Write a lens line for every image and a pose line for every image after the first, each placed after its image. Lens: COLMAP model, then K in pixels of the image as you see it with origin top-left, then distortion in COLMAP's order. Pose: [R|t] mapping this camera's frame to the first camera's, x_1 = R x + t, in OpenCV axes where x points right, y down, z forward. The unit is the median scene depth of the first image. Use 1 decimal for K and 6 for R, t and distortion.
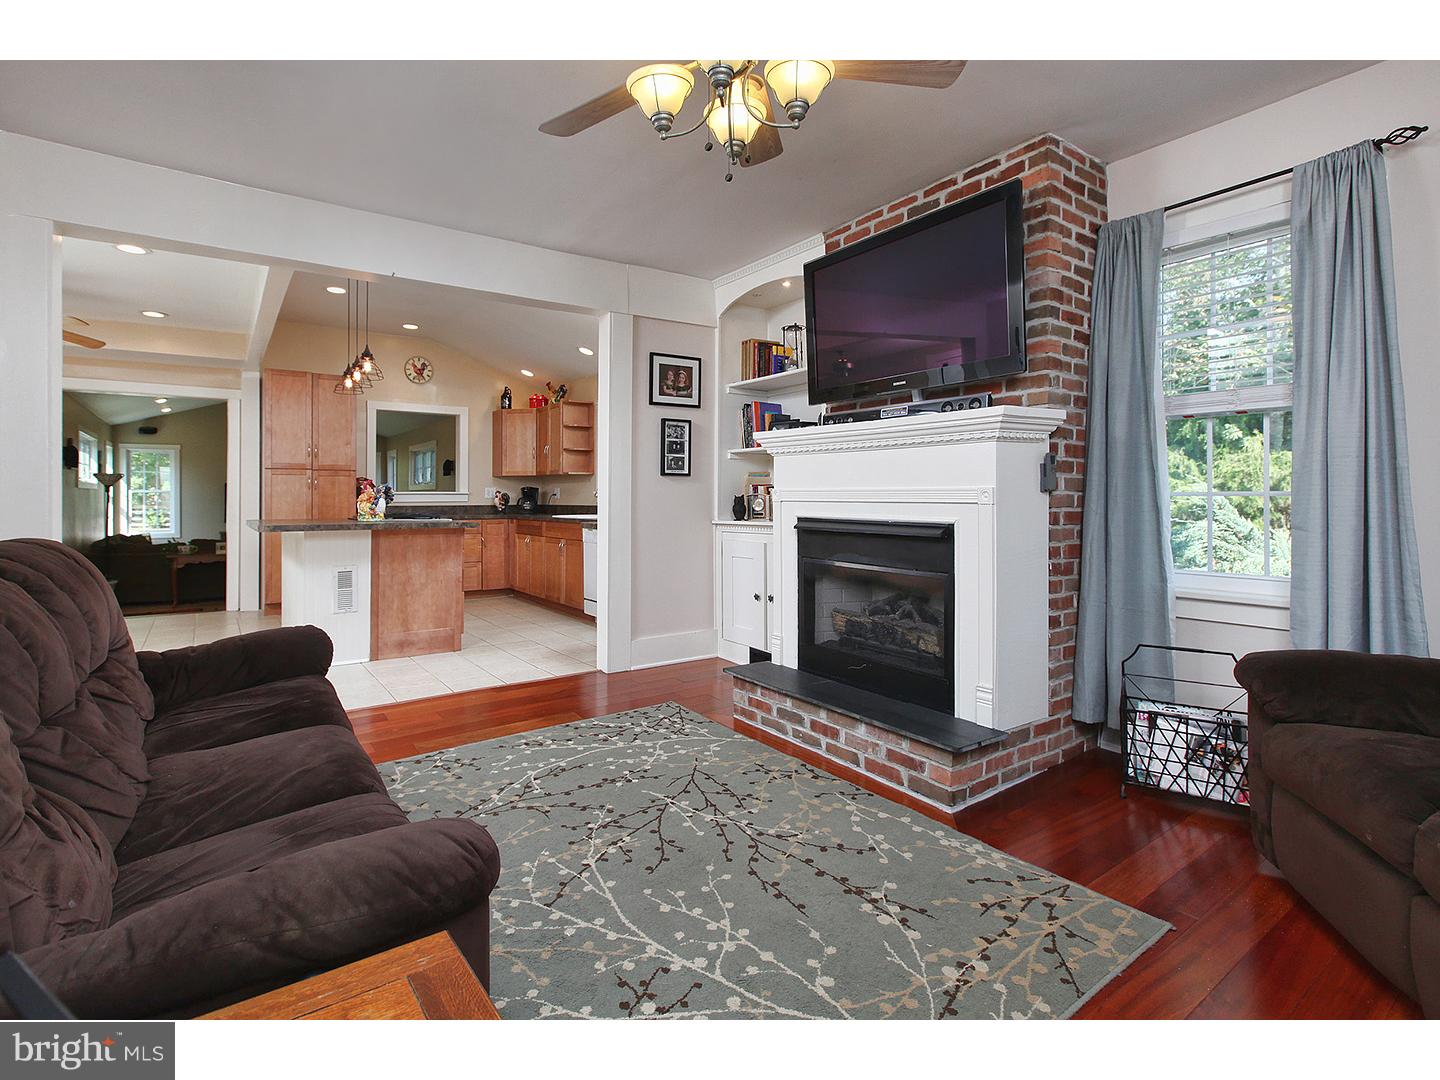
lens RADIAL K [[751.5, 0, 774.0], [0, 751.5, 508.1], [0, 0, 1]] dist [0.015162, -0.000151]
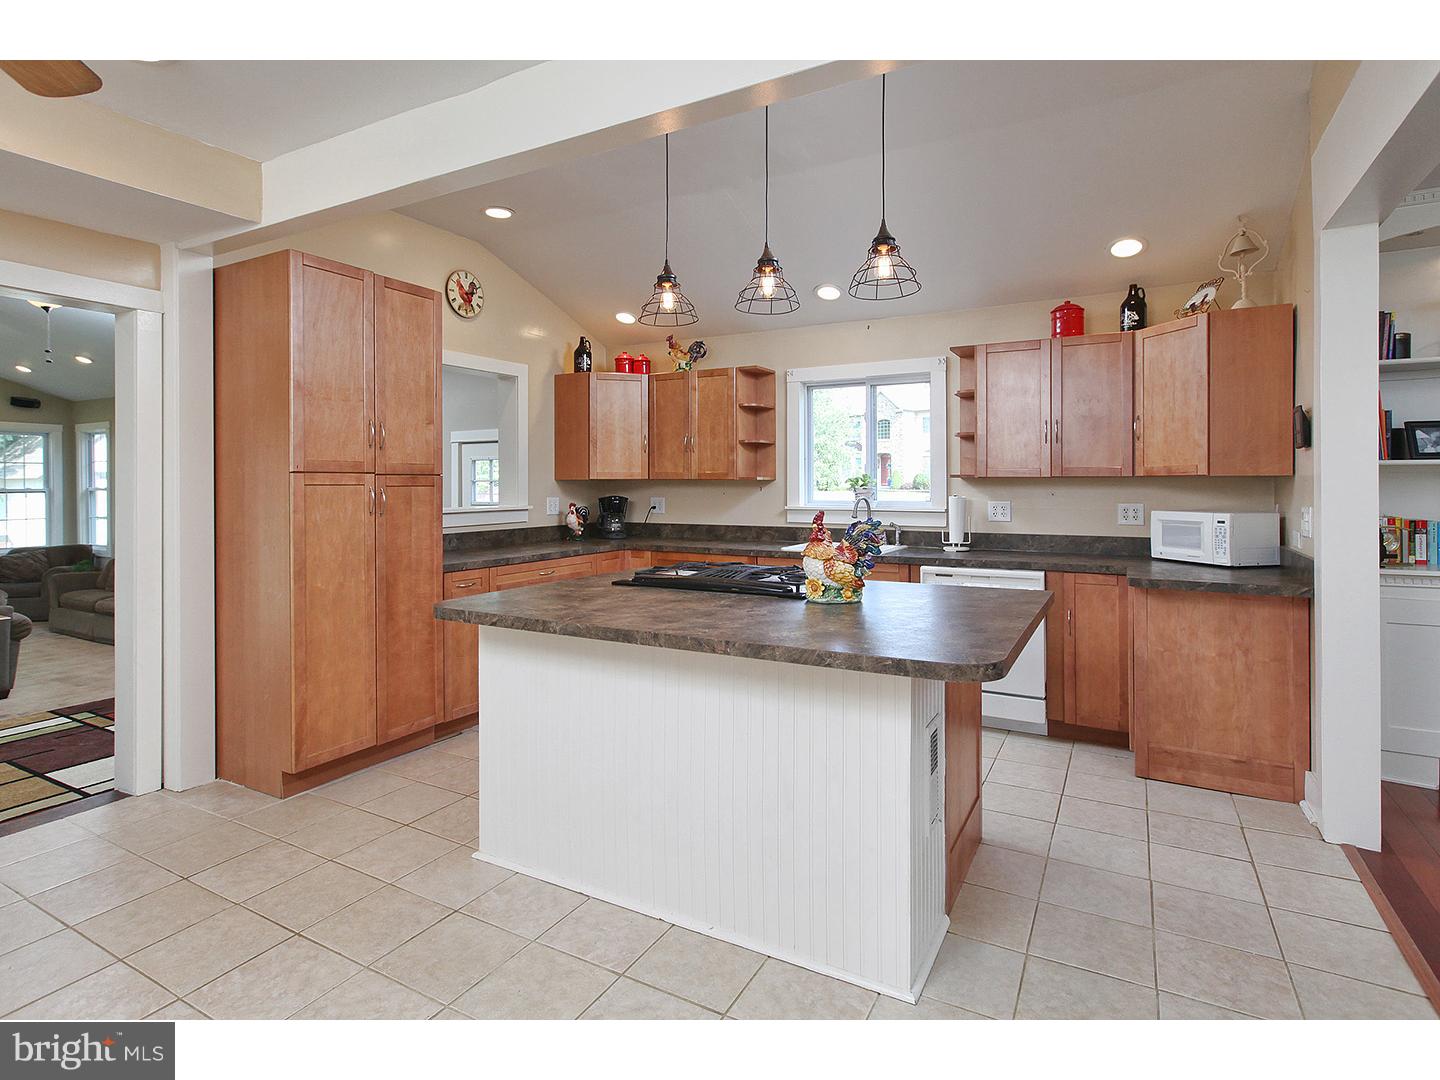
lens RADIAL K [[709.7, 0, 719.8], [0, 709.7, 509.6], [0, 0, 1]] dist [-0.018232, -0.000148]
pose [[0.894184, -0.015692, 0.447425, -0.606150], [0.003325, 0.999591, 0.028412, -0.039444], [-0.447688, -0.023918, 0.893870, 0.487485]]
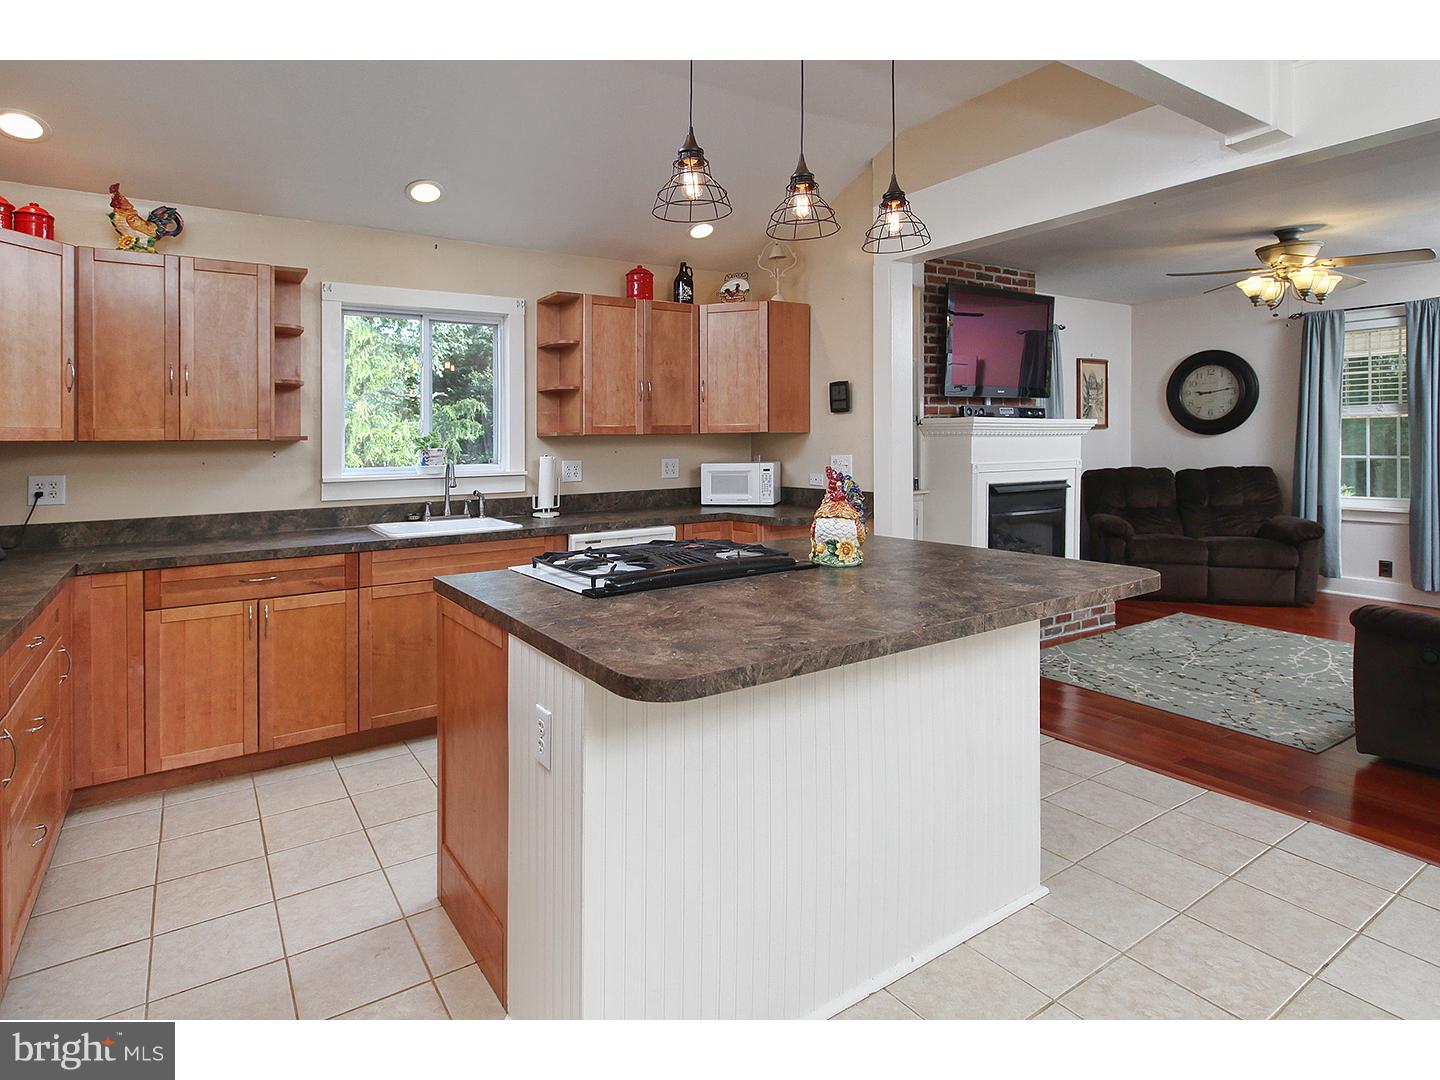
lens RADIAL K [[768.6, 0, 710.8], [0, 768.6, 456.7], [0, 0, 1]] dist [0.003684, 0.001102]
pose [[0.047159, -0.021287, 0.998661, -0.749457], [0.023488, 0.999520, 0.020196, -0.041852], [-0.998611, 0.022504, 0.047636, 0.800831]]
